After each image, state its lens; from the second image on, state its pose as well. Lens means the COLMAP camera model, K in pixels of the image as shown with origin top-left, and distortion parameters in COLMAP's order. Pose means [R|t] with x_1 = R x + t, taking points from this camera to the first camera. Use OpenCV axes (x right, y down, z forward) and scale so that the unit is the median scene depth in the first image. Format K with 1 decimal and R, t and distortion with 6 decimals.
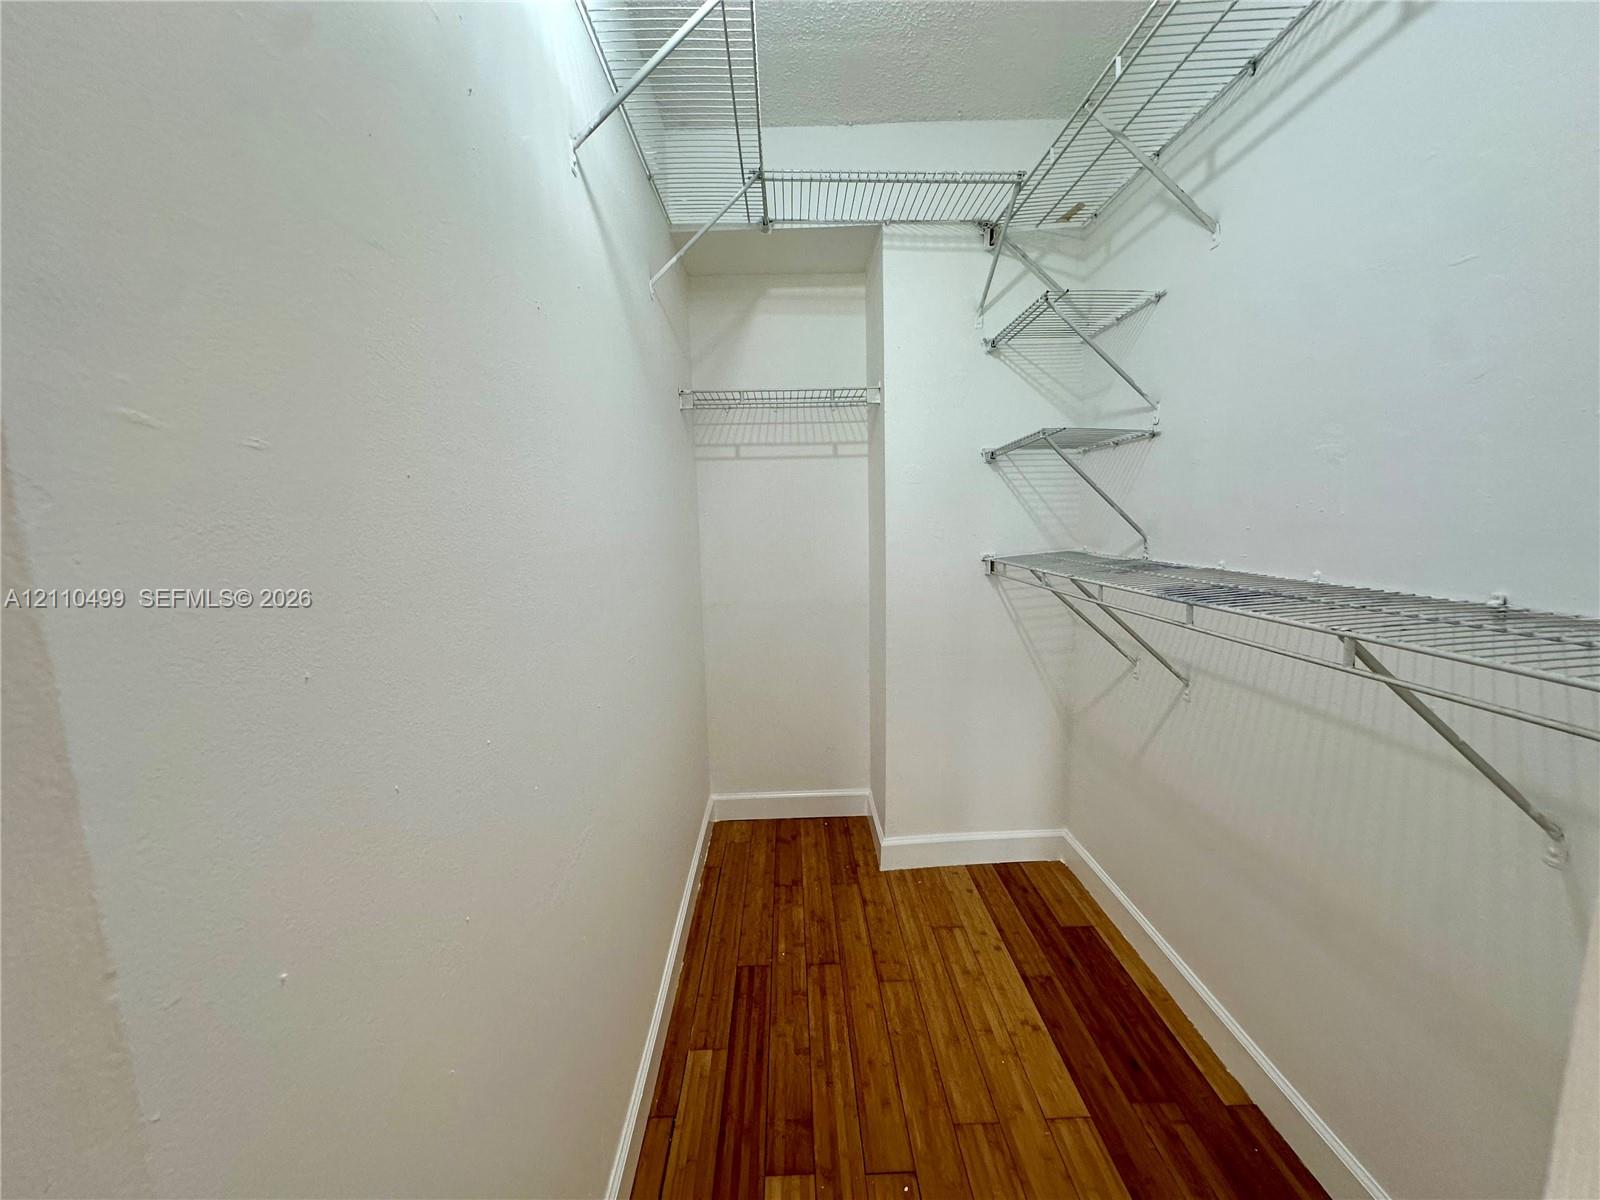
lens RADIAL K [[640.0, 0, 797.6], [0, 640.0, 600.8], [0, 0, 1]] dist [-0.003240, 0.000925]
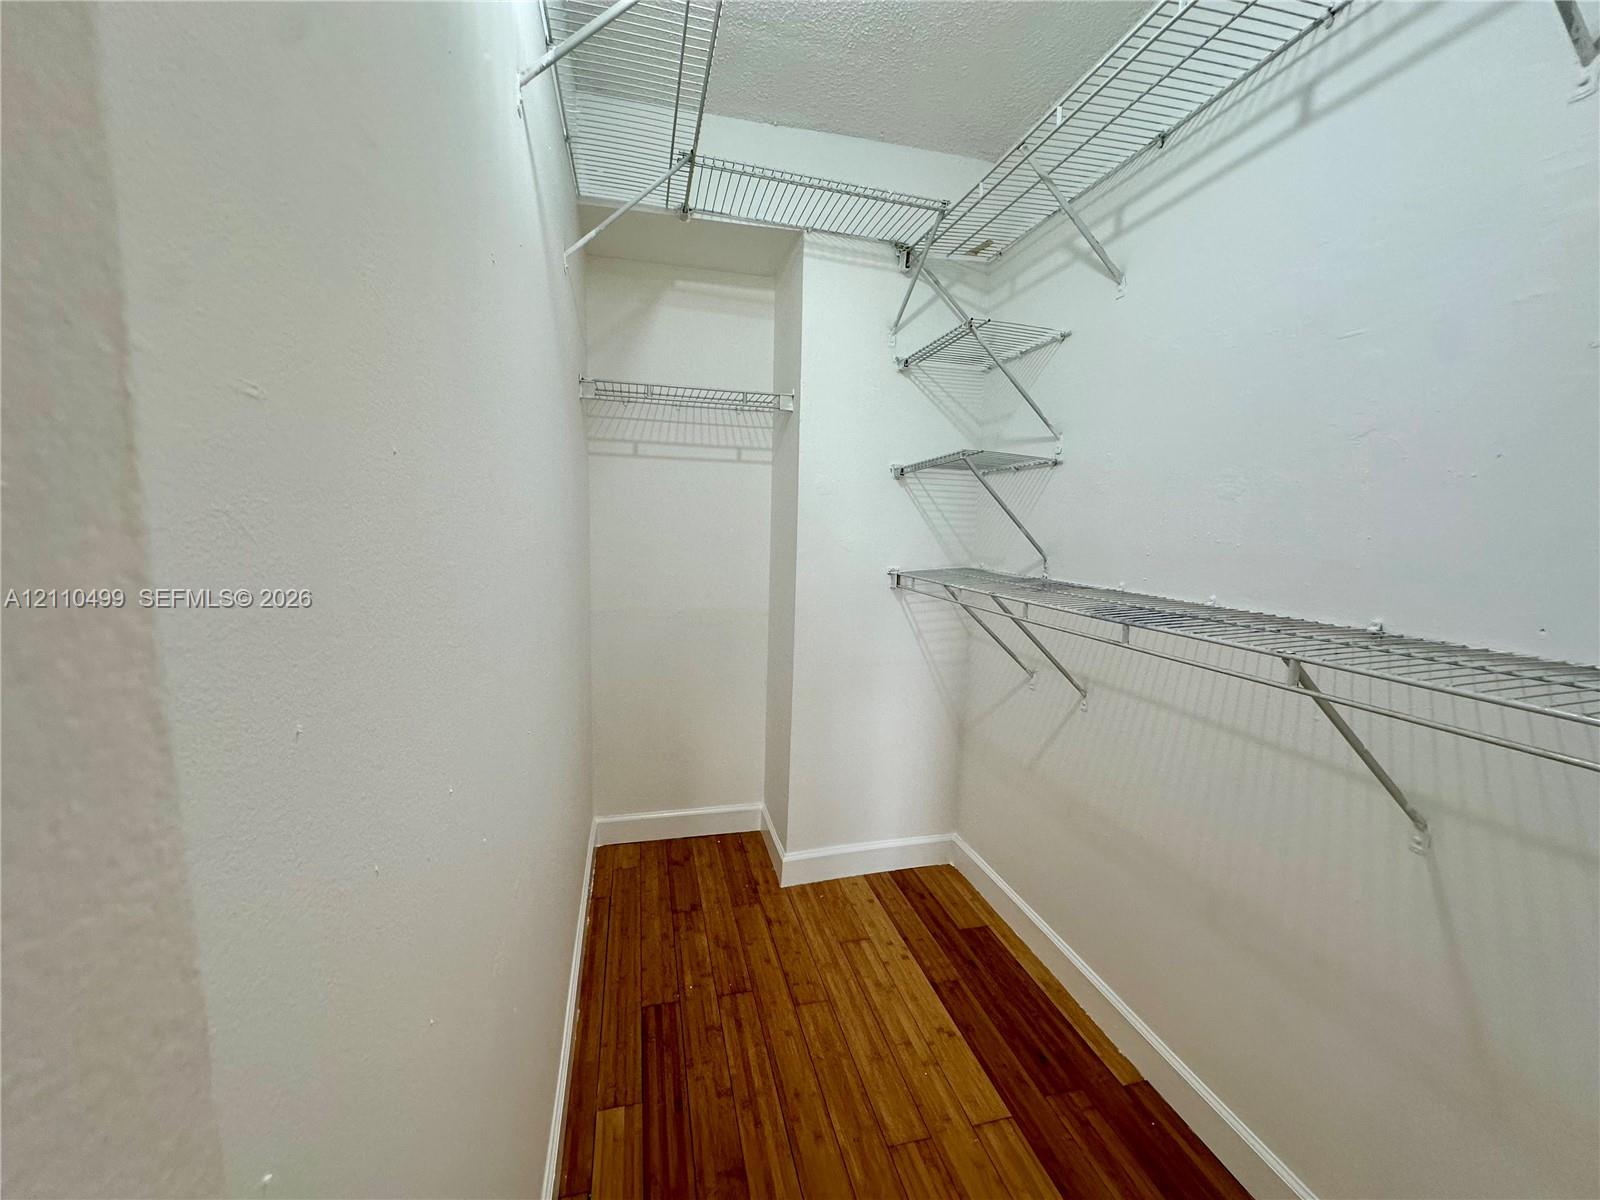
lens RADIAL K [[640.0, 0, 797.3], [0, 640.0, 600.2], [0, 0, 1]] dist [-0.003240, 0.000925]
pose [[0.973114, 0.022246, 0.229246, -0.106883], [-0.019935, 0.999724, -0.012396, -0.006925], [-0.229459, 0.007493, 0.973290, 0.052244]]
